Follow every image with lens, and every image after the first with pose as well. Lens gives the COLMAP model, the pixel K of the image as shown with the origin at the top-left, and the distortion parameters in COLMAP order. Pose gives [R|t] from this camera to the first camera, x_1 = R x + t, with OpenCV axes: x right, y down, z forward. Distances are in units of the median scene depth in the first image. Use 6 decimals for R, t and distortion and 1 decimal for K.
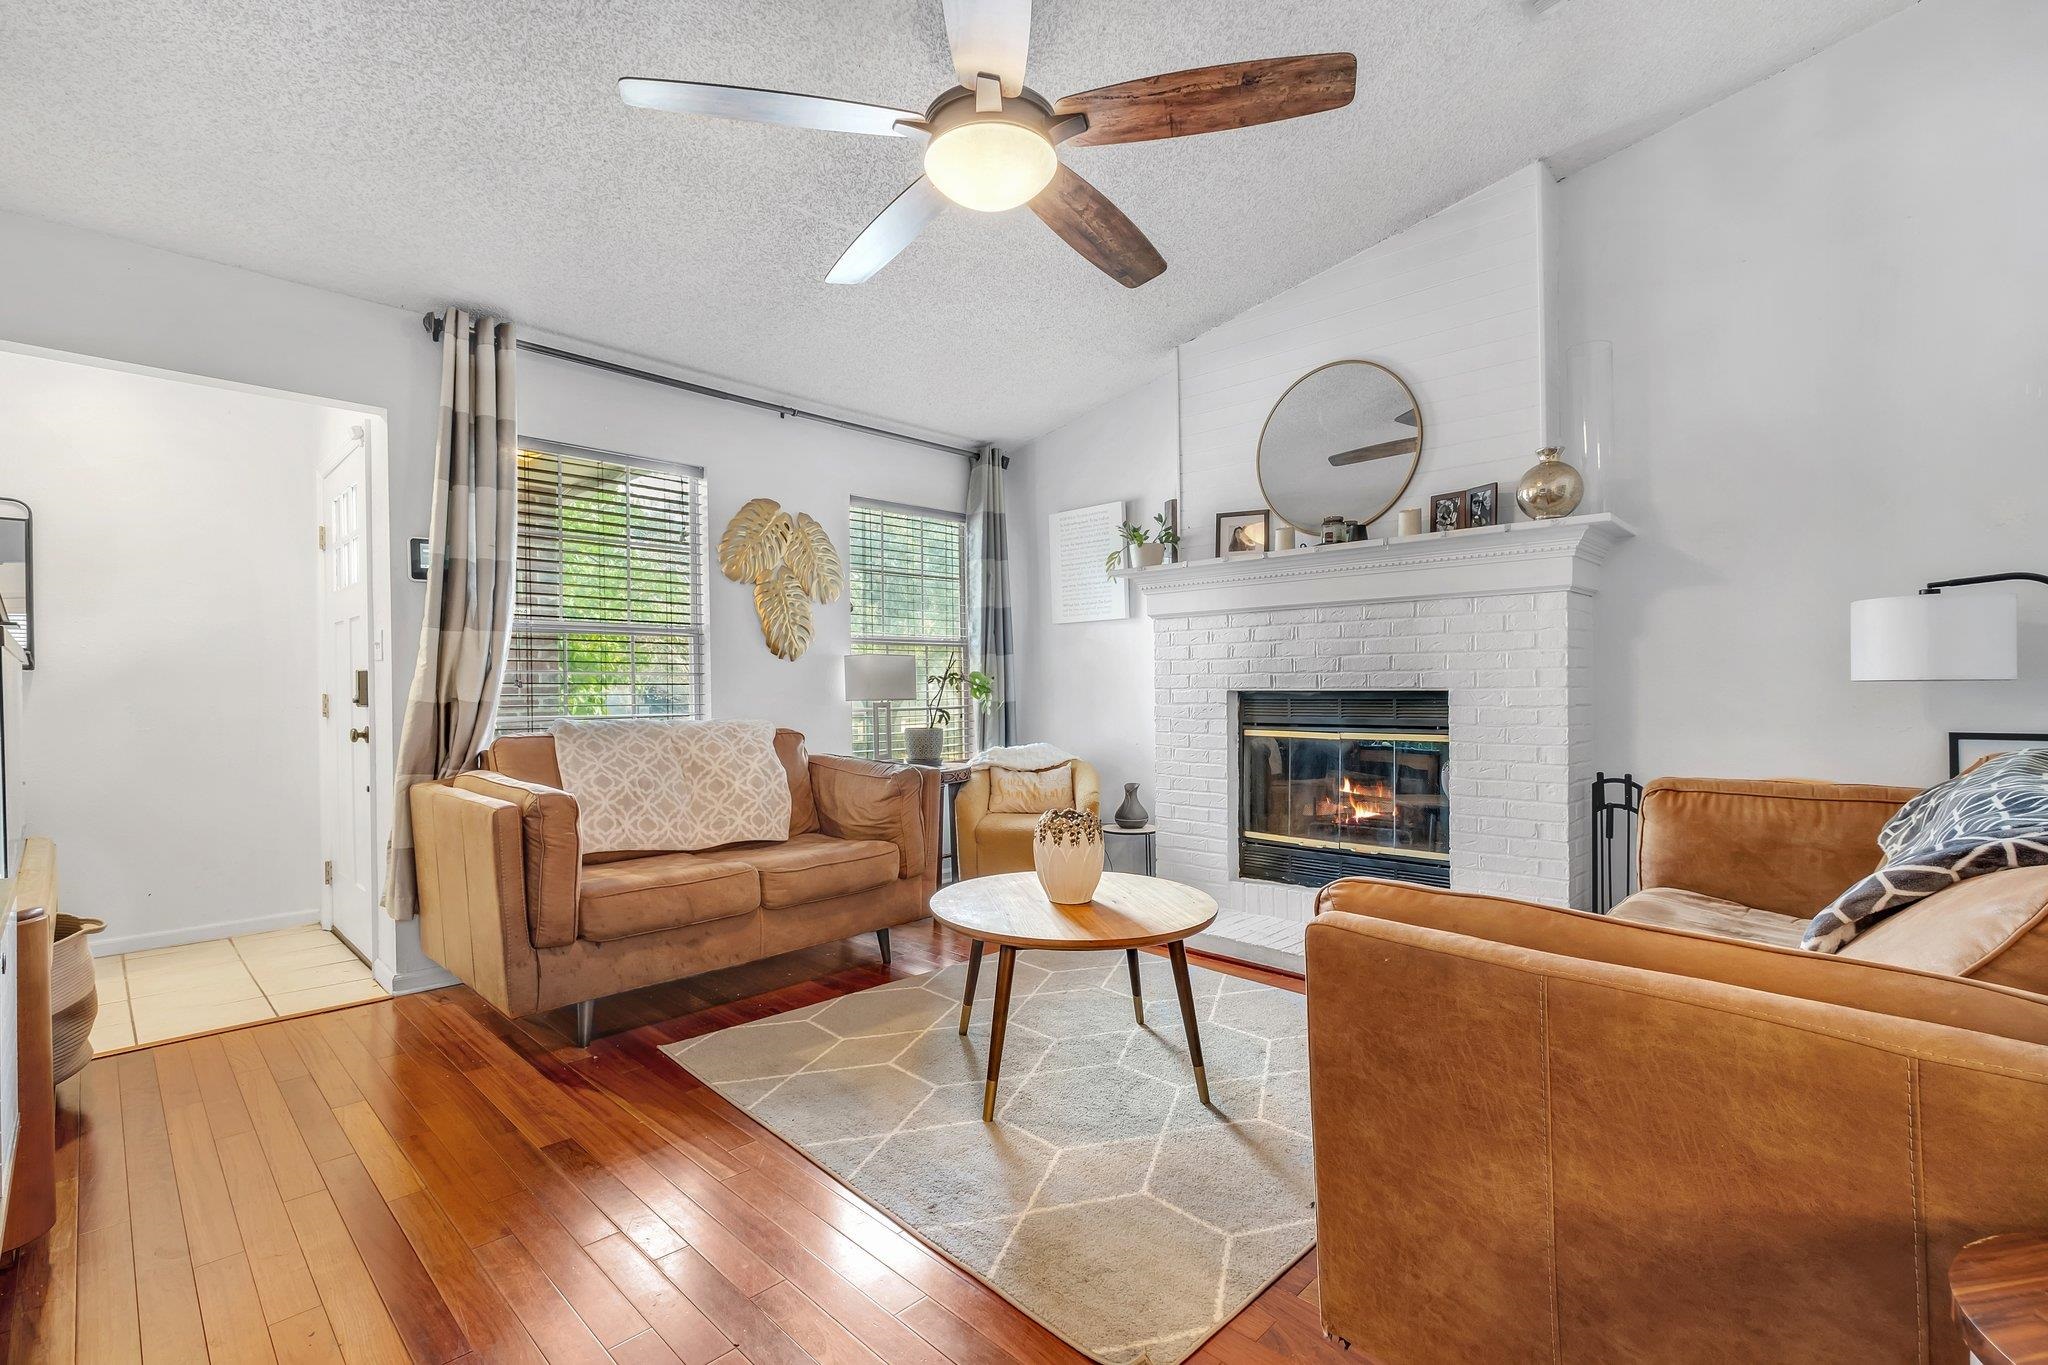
lens RADIAL K [[900.0, 0, 1014.7], [0, 900.0, 688.8], [0, 0, 1]] dist [-0.009427, -0.000177]
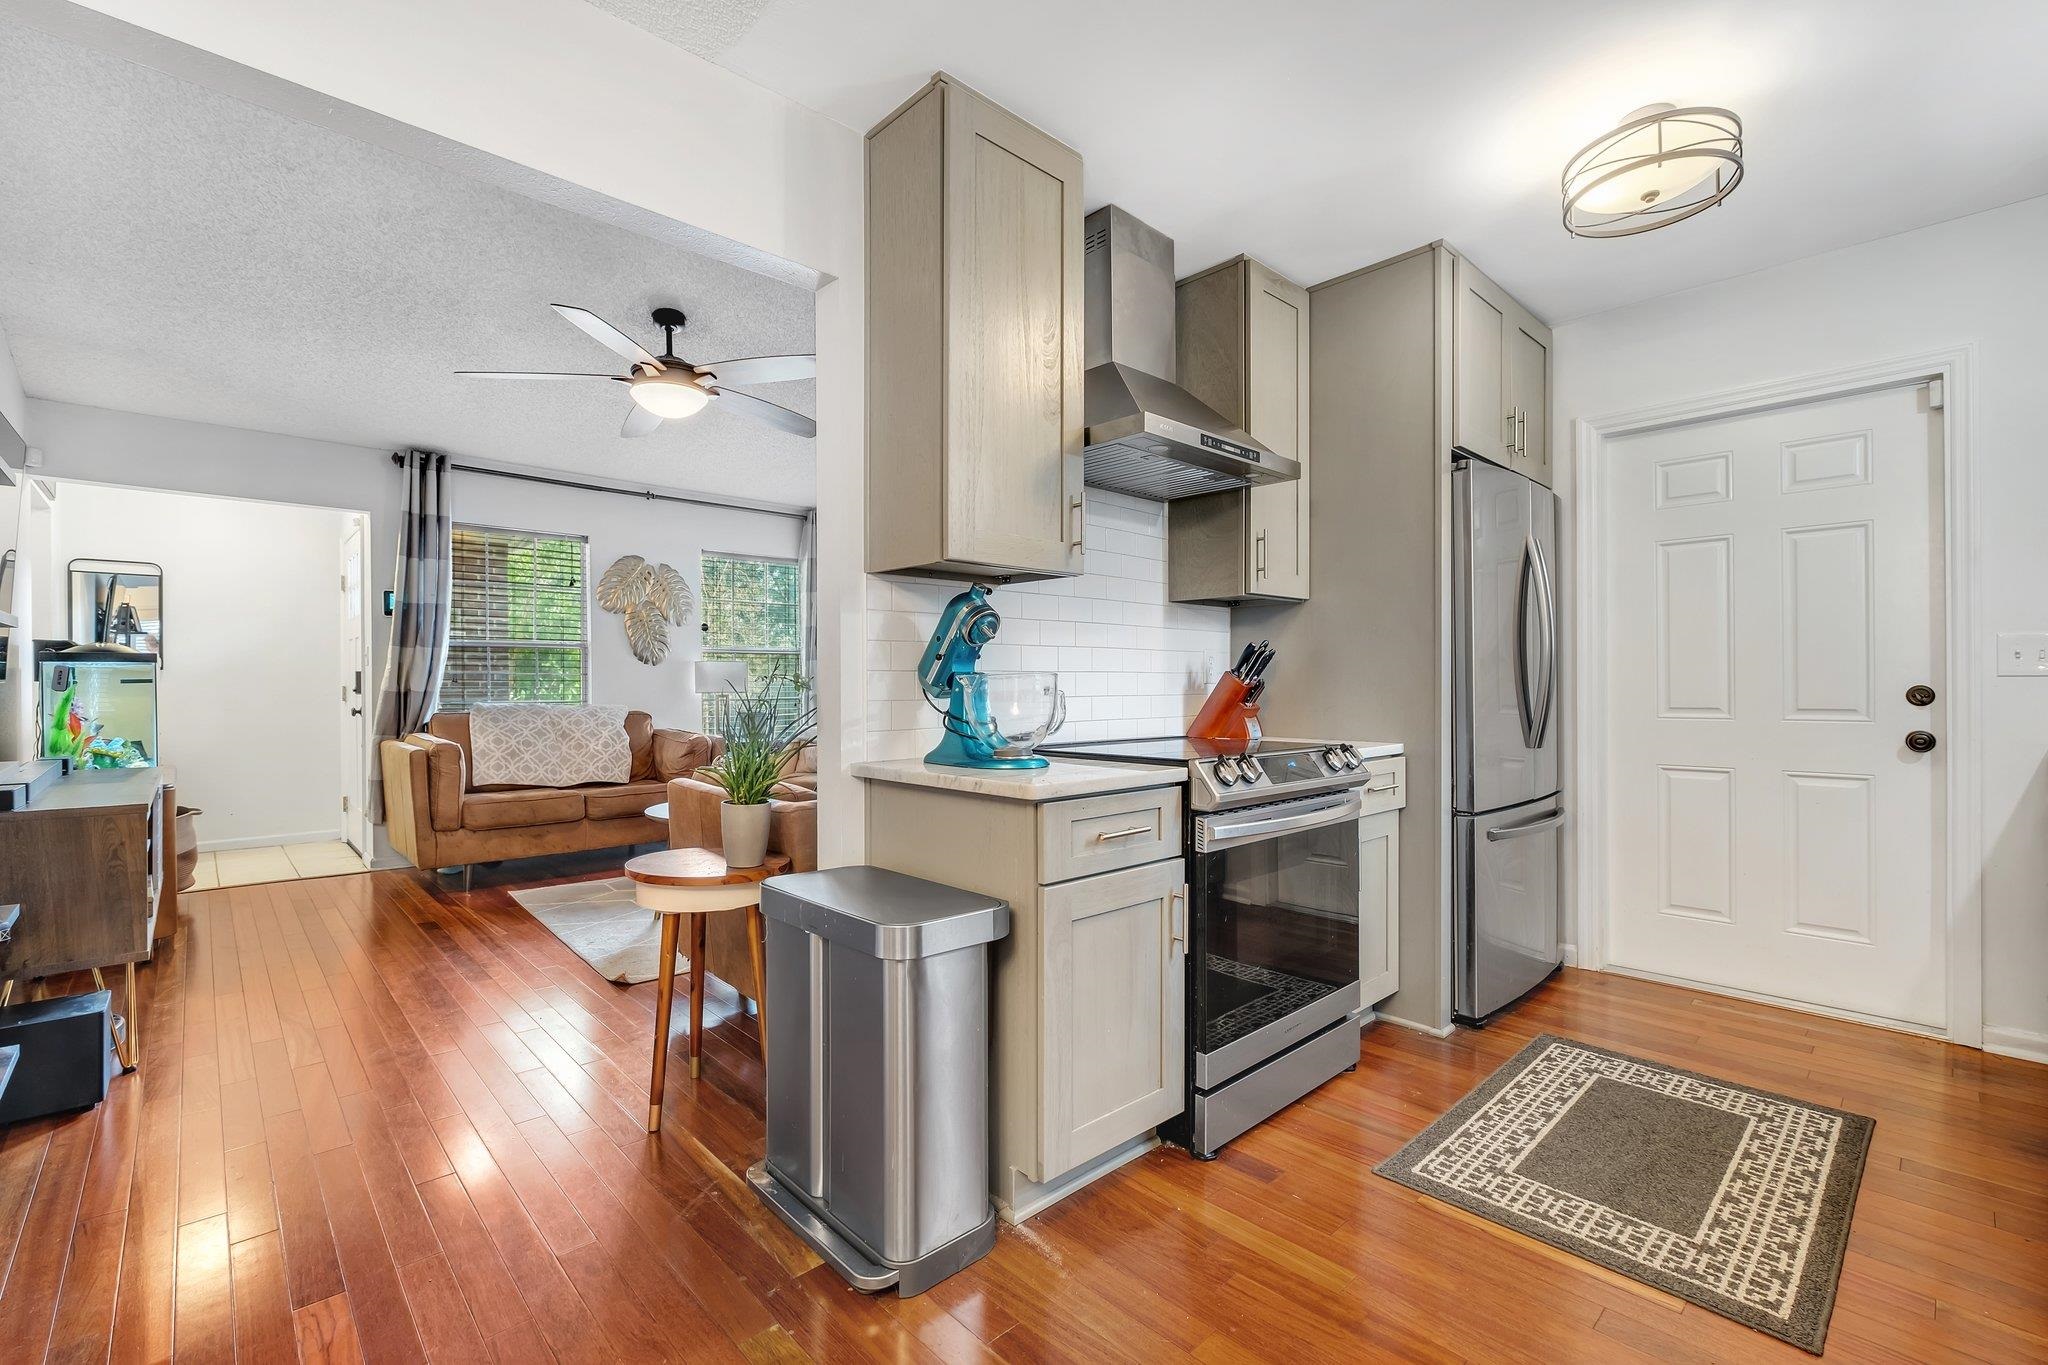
lens RADIAL K [[900.0, 0, 1027.0], [0, 900.0, 681.4], [0, 0, 1]] dist [-0.009427, -0.000177]
pose [[0.998432, 0.005703, -0.055681, 0.579562], [-0.006043, 0.999964, -0.005926, -0.000115], [0.055645, 0.006253, 0.998431, -0.554946]]
